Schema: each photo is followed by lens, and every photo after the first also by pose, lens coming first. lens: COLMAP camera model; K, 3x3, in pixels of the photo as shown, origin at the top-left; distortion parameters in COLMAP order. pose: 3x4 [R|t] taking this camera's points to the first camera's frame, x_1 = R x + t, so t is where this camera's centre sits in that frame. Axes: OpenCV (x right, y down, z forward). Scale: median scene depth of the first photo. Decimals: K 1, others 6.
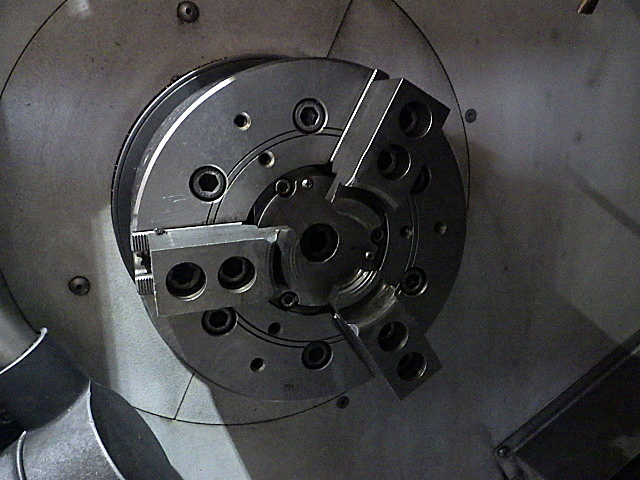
lens RADIAL K [[527.4, 0, 318.8], [0, 527.4, 237.7], [0, 0, 1]] dist [-0.010060, 0.004256]
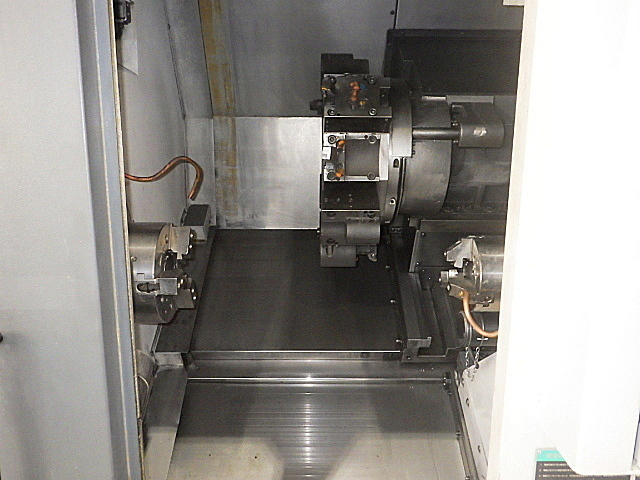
lens RADIAL K [[527.4, 0, 320.9], [0, 527.4, 239.2], [0, 0, 1]] dist [-0.010060, 0.004256]
pose [[0.327179, -0.178366, 0.927976, -2.351176], [0.213550, 0.970576, 0.111263, -0.310437], [-0.920517, 0.161766, 0.355642, -0.992975]]
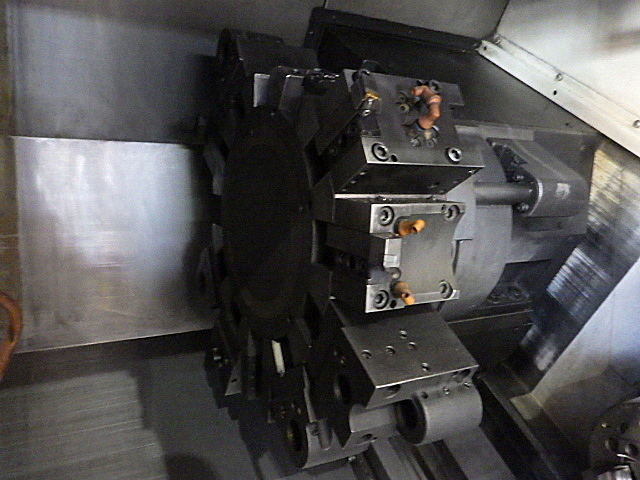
lens RADIAL K [[527.4, 0, 321.3], [0, 527.4, 240.4], [0, 0, 1]] dist [-0.010060, 0.004256]
pose [[-0.168482, -0.156135, 0.973260, -0.632582], [0.191235, 0.963437, 0.187664, -0.736785], [-0.966976, 0.217739, -0.132464, 0.289788]]
